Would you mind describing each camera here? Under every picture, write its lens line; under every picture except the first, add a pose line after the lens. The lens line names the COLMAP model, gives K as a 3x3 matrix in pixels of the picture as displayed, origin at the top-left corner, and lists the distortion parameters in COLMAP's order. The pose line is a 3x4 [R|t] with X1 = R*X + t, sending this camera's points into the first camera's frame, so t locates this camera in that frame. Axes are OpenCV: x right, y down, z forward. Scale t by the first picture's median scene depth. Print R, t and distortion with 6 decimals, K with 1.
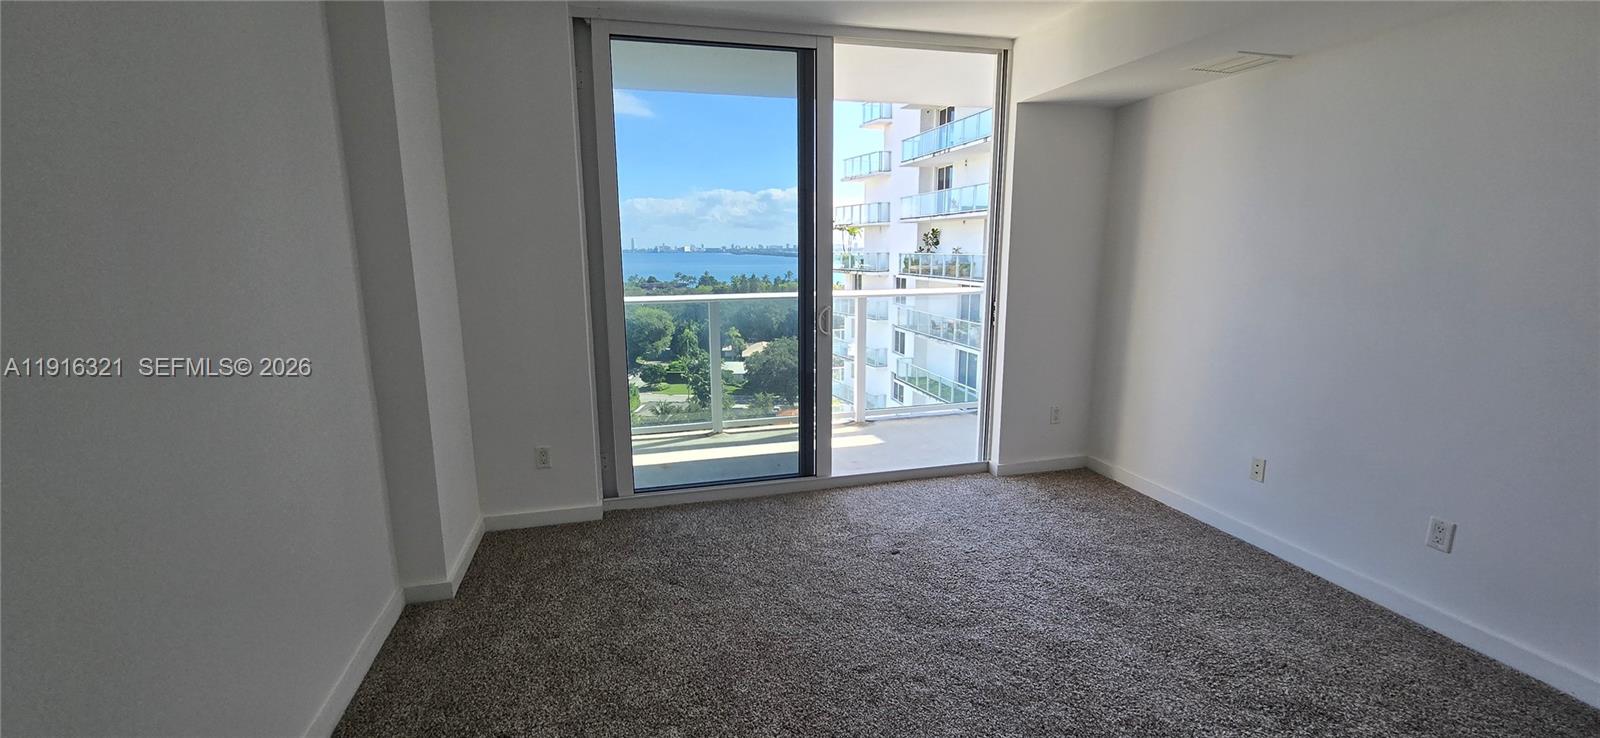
lens RADIAL K [[658.4, 0, 794.5], [0, 658.4, 369.6], [0, 0, 1]] dist [-0.007140, 0.002472]
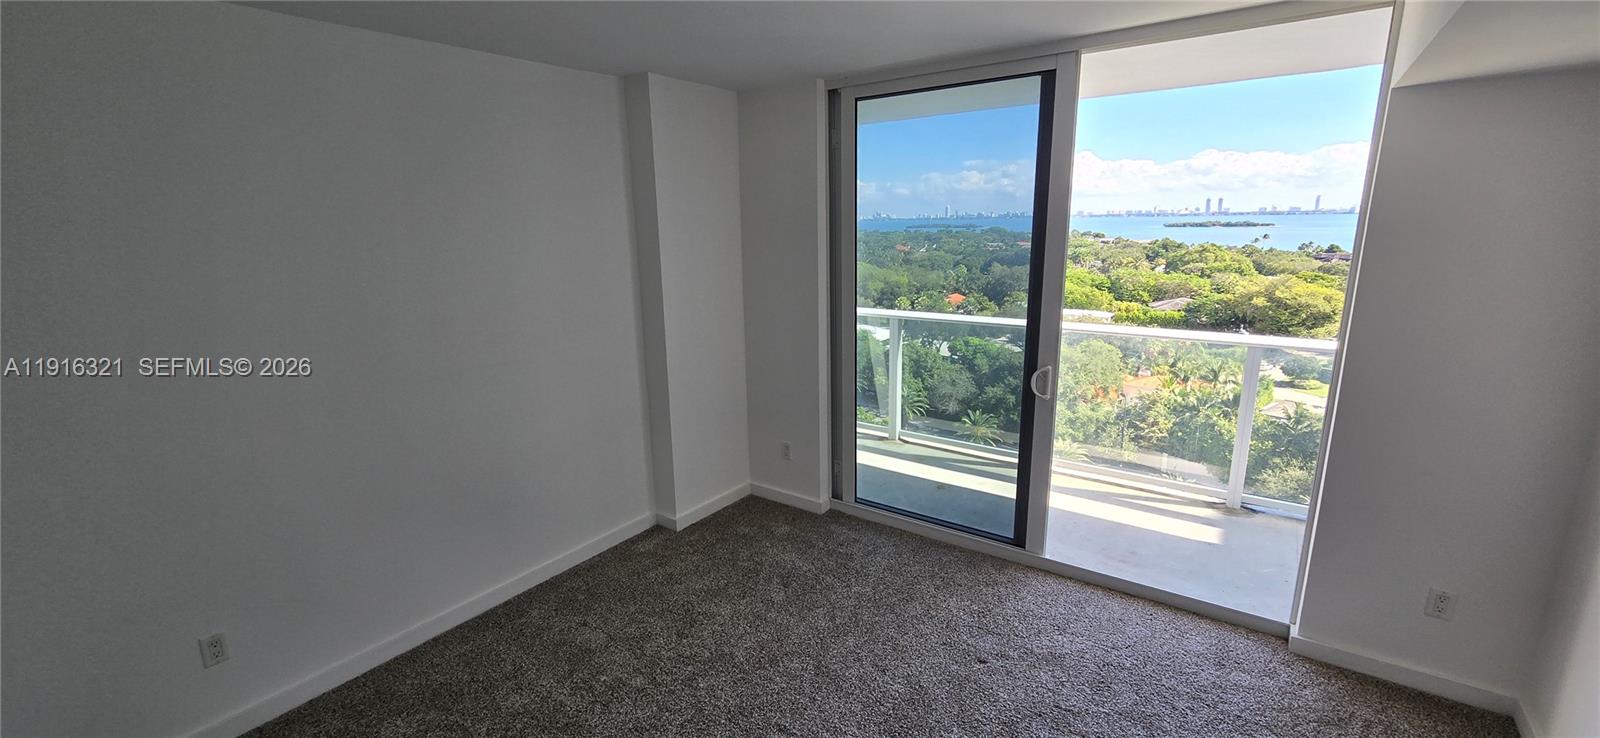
lens RADIAL K [[658.4, 0, 787.2], [0, 658.4, 365.2], [0, 0, 1]] dist [-0.007140, 0.002472]
pose [[0.620538, 0.163180, -0.767010, 0.450148], [-0.126068, 0.986146, 0.107808, -0.131784], [0.773976, 0.029796, 0.632513, 0.169259]]
